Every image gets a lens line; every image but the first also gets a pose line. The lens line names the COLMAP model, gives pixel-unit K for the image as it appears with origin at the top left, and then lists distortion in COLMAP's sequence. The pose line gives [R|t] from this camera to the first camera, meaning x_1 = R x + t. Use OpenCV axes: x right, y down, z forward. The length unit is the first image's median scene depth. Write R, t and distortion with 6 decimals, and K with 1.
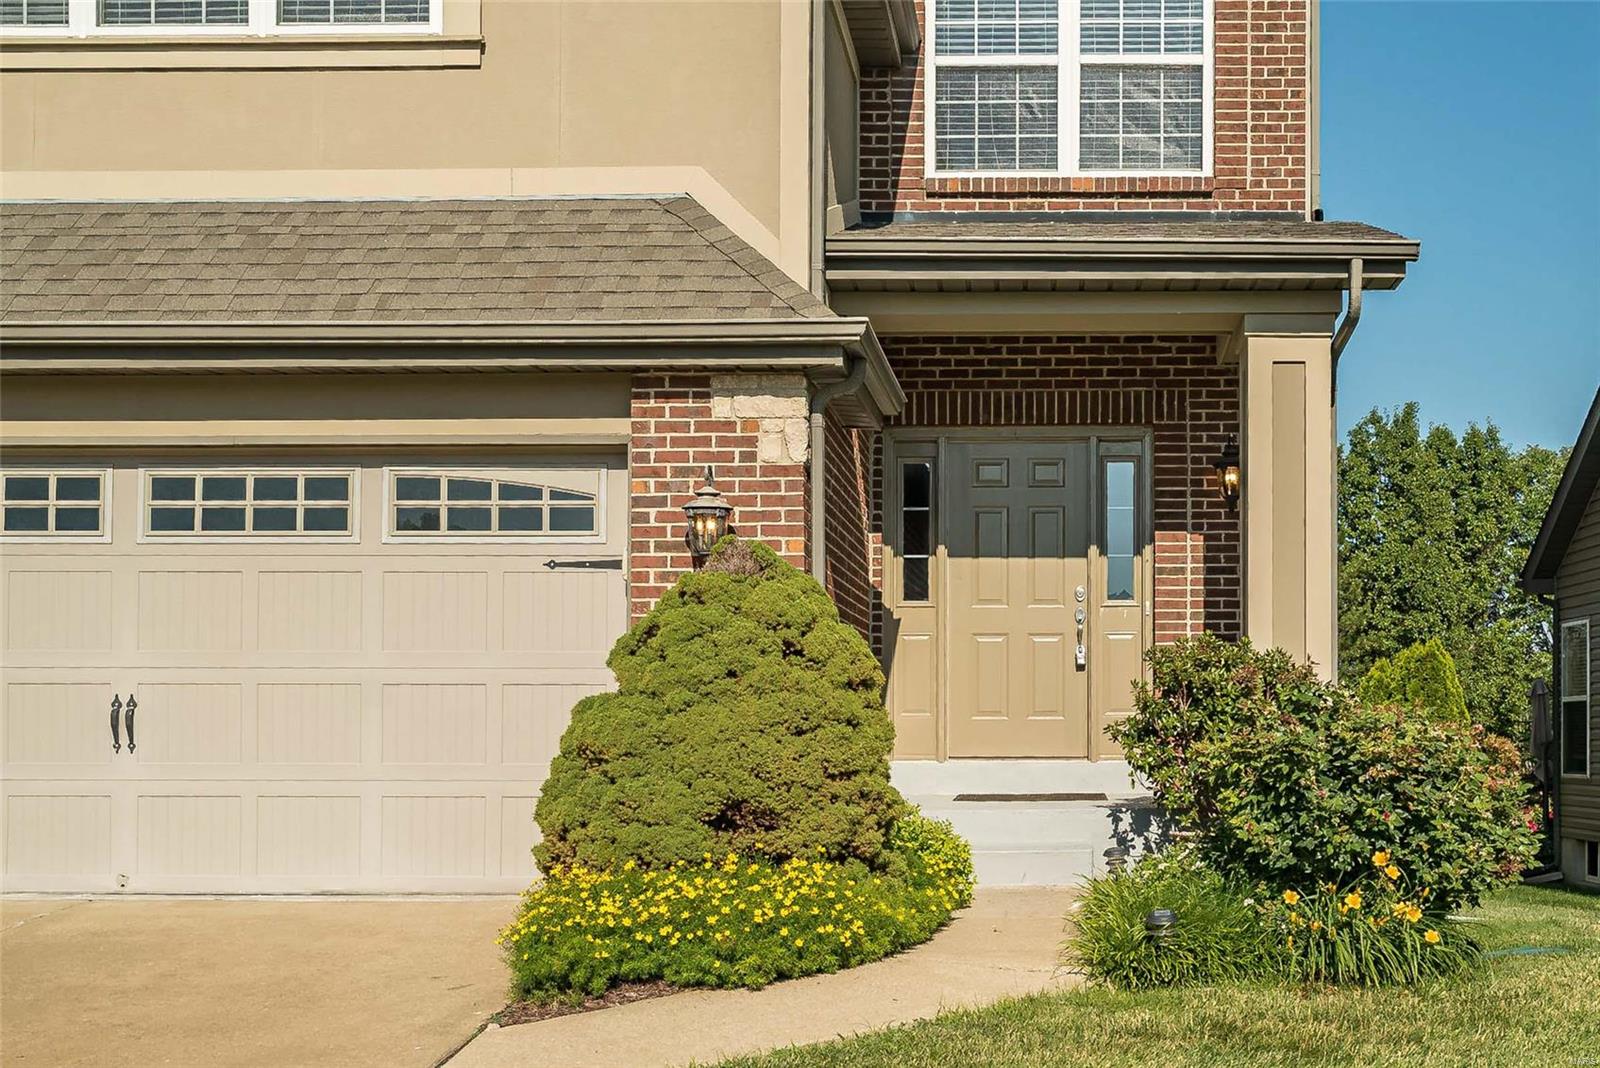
lens RADIAL K [[1591.7, 0, 802.7], [0, 1591.7, 533.4], [0, 0, 1]] dist [0.004252, 0.000000]
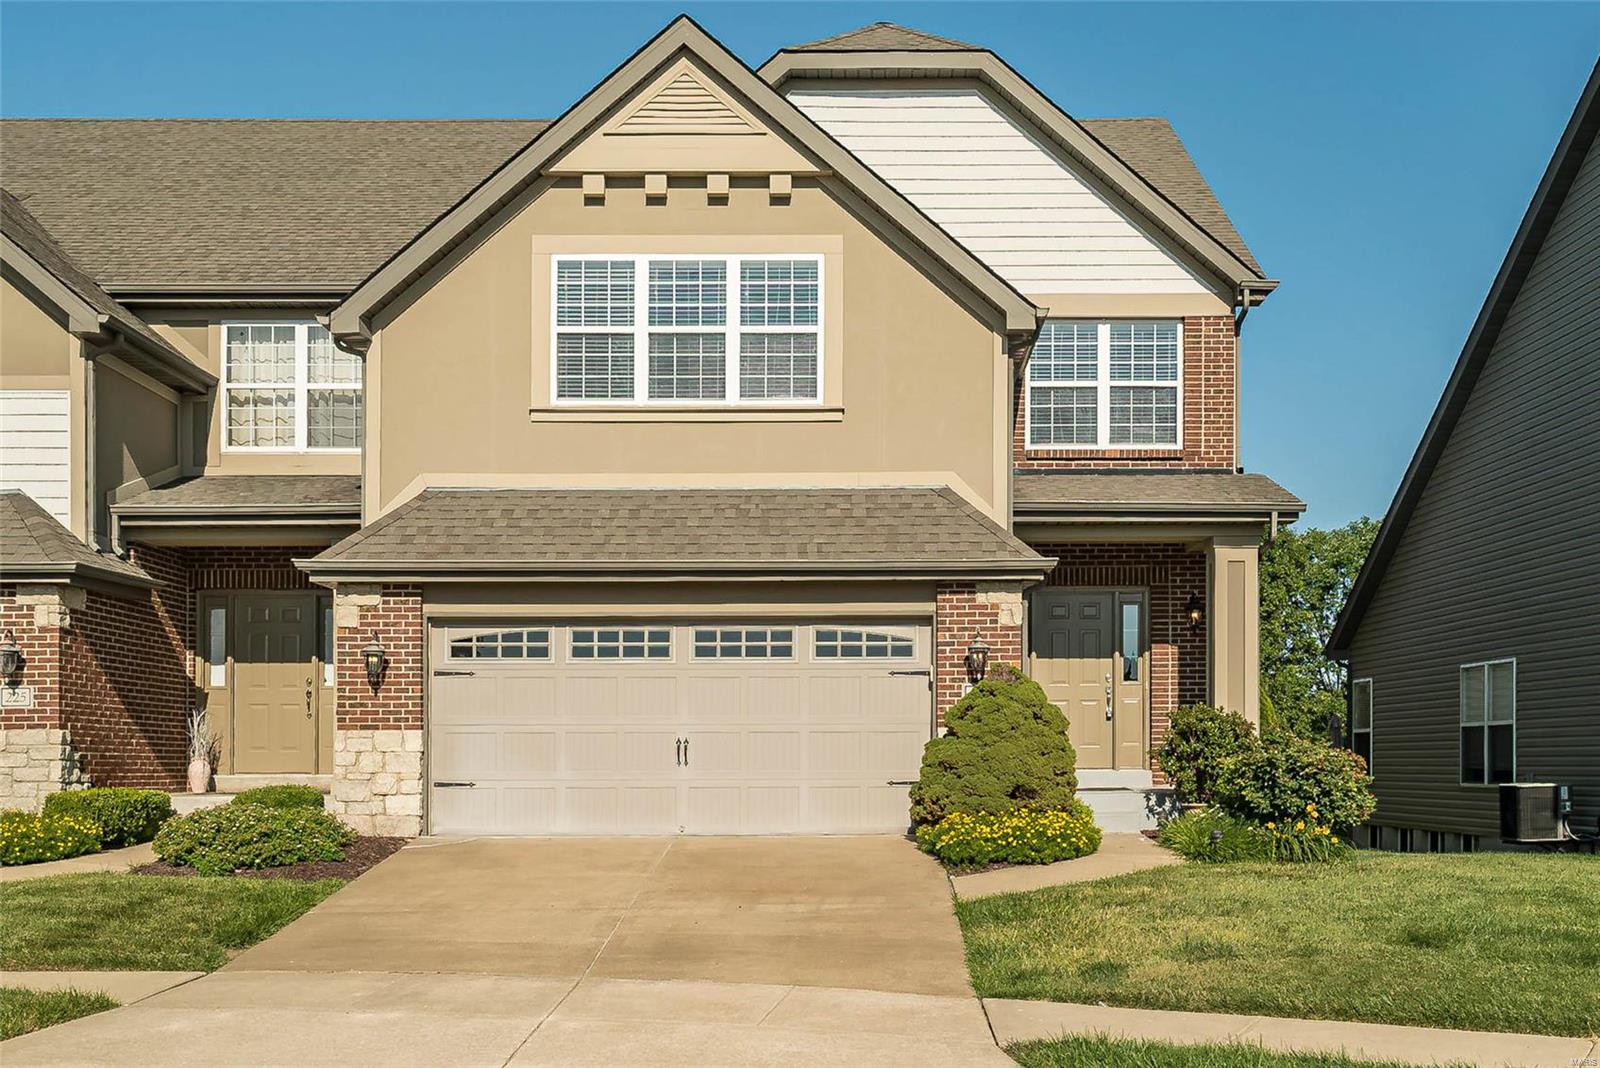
lens RADIAL K [[1284.4, 0, 755.2], [0, 1284.4, 610.5], [0, 0, 1]] dist [-0.000320, -0.005718]
pose [[0.999775, -0.002201, 0.021100, -0.366649], [0.001964, 0.999935, 0.011245, -0.079497], [-0.021124, -0.011201, 0.999714, -0.640027]]
